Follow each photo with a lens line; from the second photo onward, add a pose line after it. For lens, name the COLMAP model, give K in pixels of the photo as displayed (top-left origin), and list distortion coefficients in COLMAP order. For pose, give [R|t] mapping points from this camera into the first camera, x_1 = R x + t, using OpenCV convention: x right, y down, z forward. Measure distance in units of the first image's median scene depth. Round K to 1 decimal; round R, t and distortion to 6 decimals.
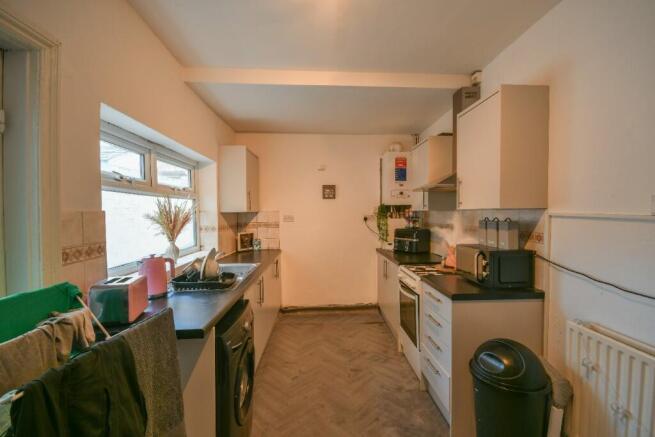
lens RADIAL K [[302.6, 0, 330.2], [0, 302.6, 216.2], [0, 0, 1]] dist [-0.000139, -0.000413]
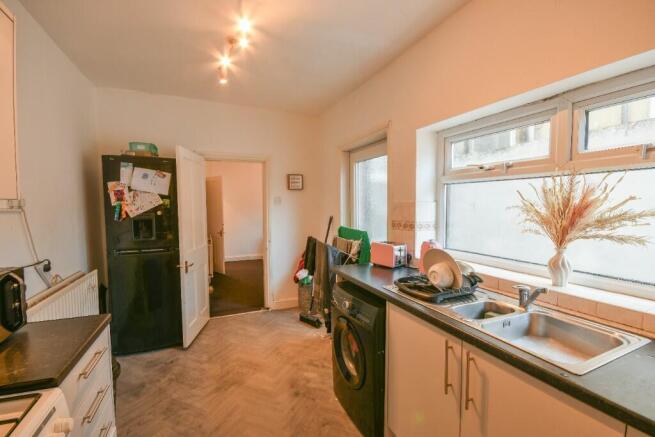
lens RADIAL K [[302.6, 0, 330.2], [0, 302.6, 216.2], [0, 0, 1]] dist [-0.000139, -0.000413]
pose [[-0.933581, 0.016752, -0.357975, 0.151873], [-0.000586, 0.998834, 0.048269, -0.012998], [0.358366, 0.045272, -0.932483, 1.803748]]
